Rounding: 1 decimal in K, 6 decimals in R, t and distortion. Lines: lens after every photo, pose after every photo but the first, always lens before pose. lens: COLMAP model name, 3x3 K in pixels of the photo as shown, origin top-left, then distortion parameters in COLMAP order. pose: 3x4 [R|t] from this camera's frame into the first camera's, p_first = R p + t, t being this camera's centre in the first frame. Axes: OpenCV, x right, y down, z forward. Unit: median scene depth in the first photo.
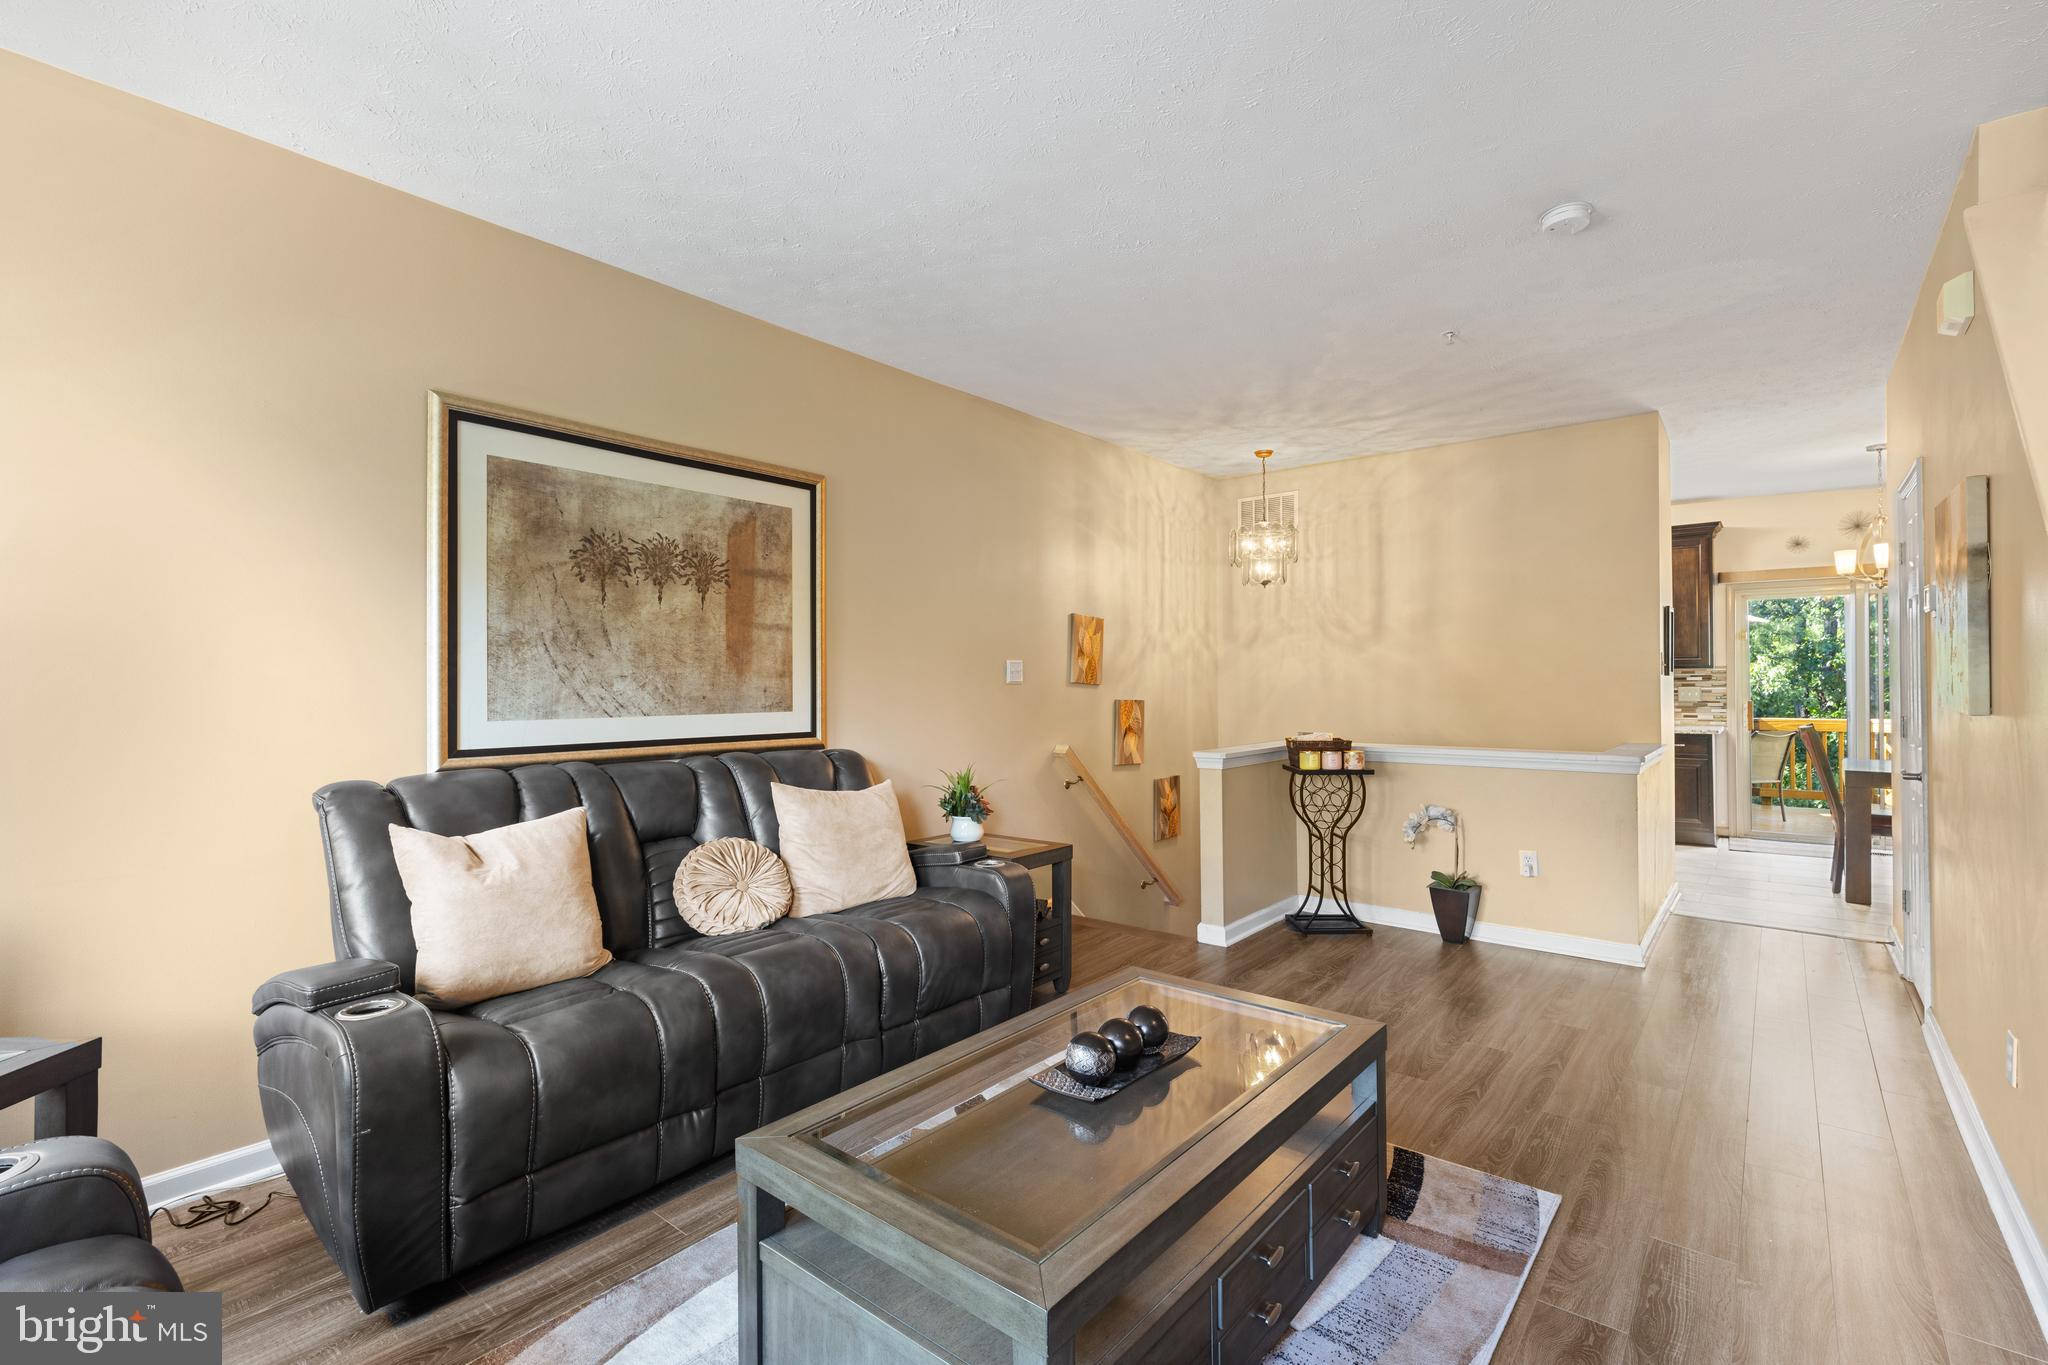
lens RADIAL K [[917.8, 0, 1029.3], [0, 917.8, 669.4], [0, 0, 1]] dist [0.006838, -0.002019]
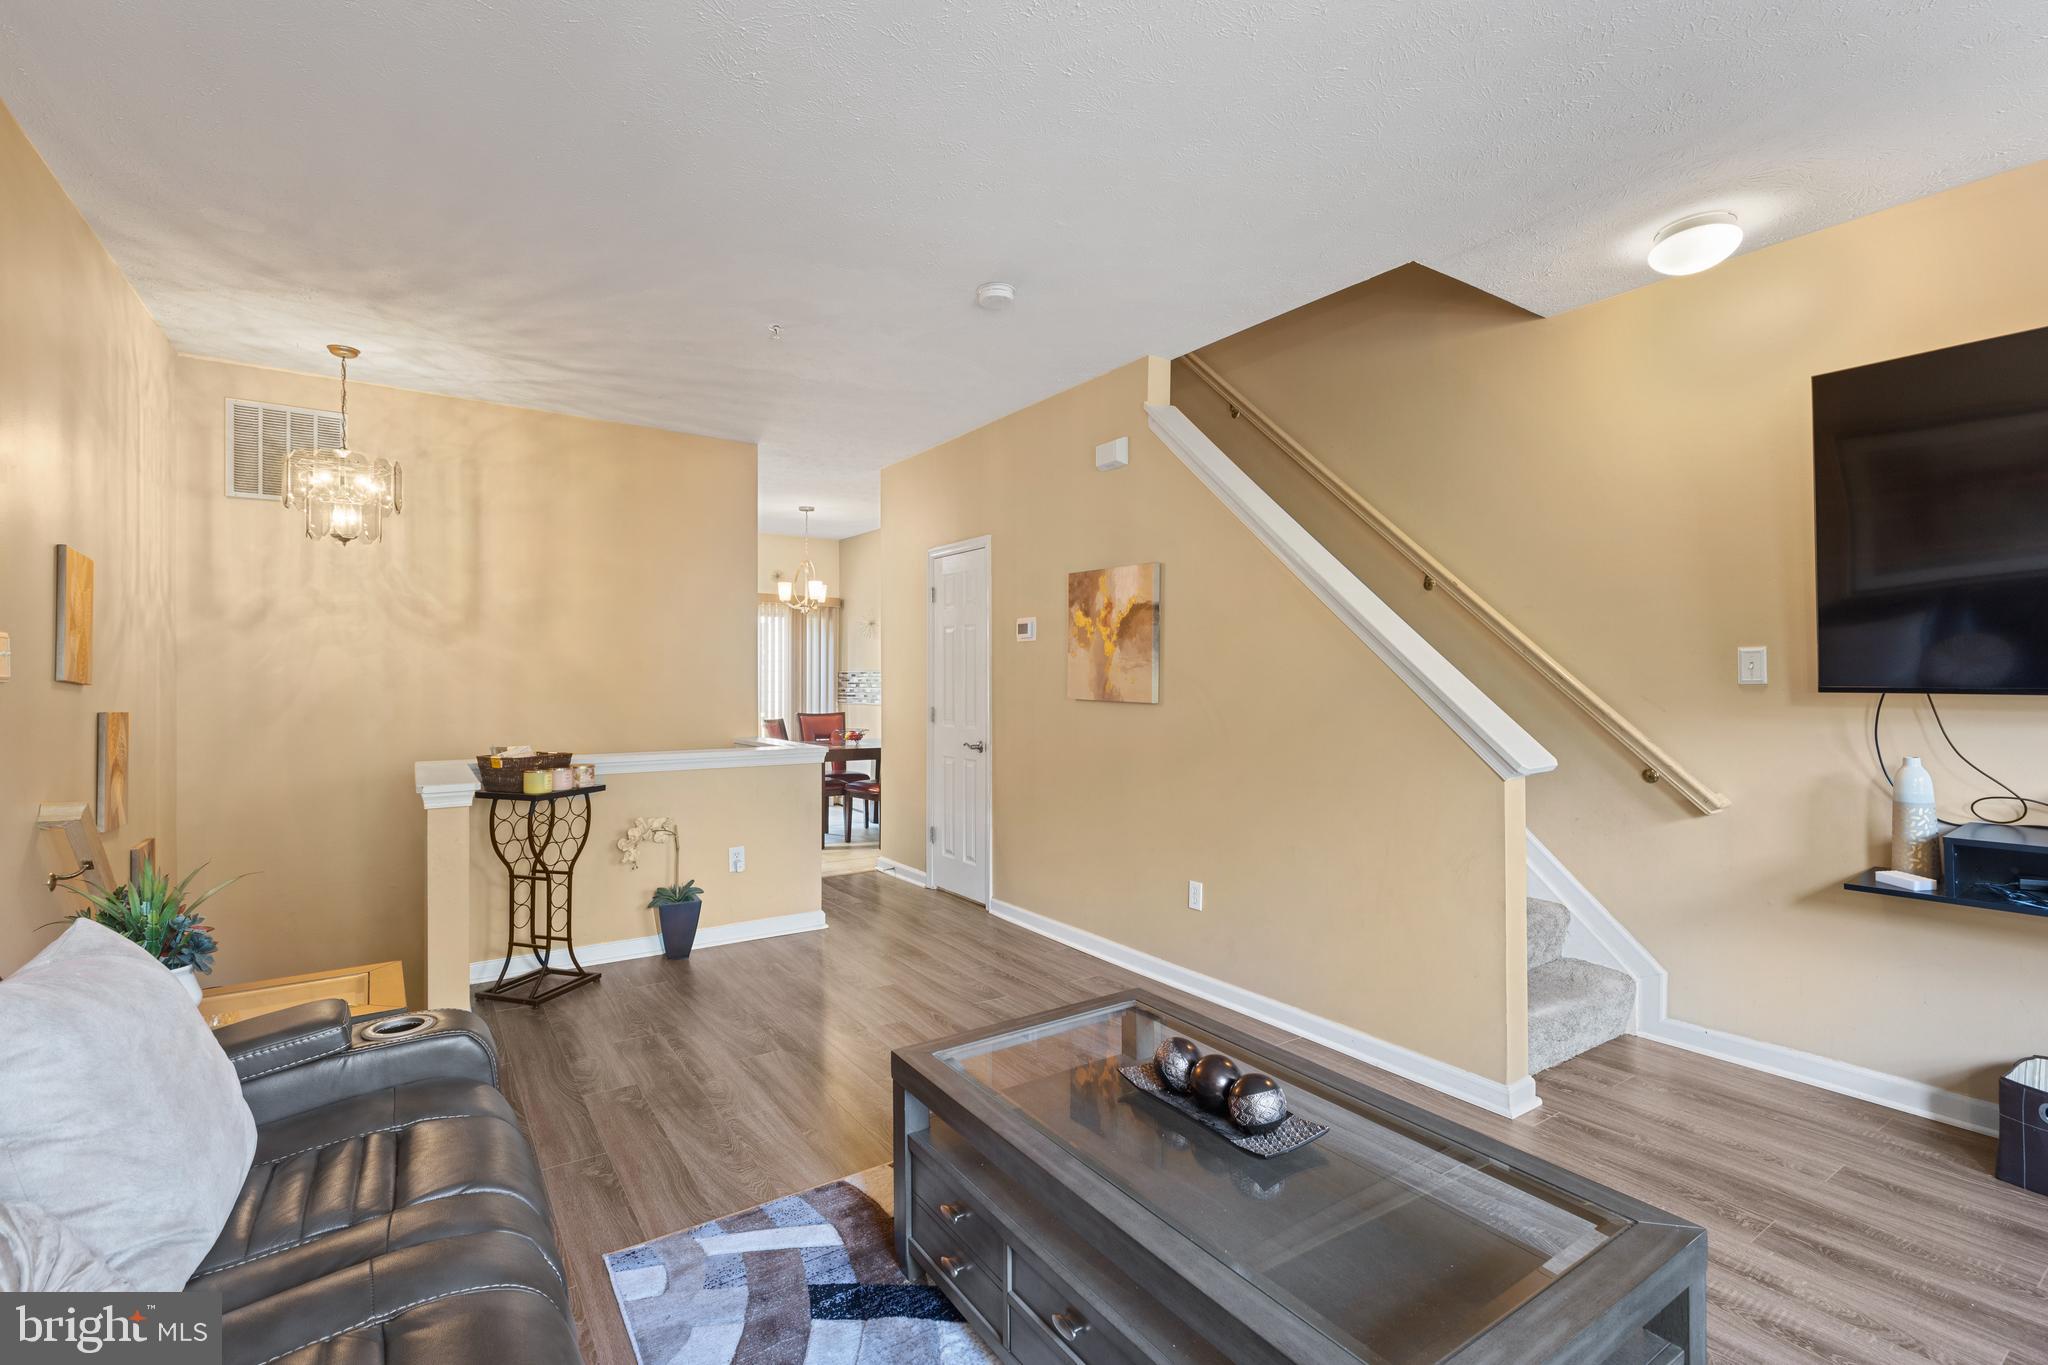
lens RADIAL K [[917.8, 0, 1039.5], [0, 917.8, 676.5], [0, 0, 1]] dist [0.006838, -0.002019]
pose [[0.270572, 0.009783, 0.962650, -0.298632], [-0.015148, 0.999868, -0.005904, 0.006777], [-0.962581, -0.012985, 0.270685, 0.337739]]
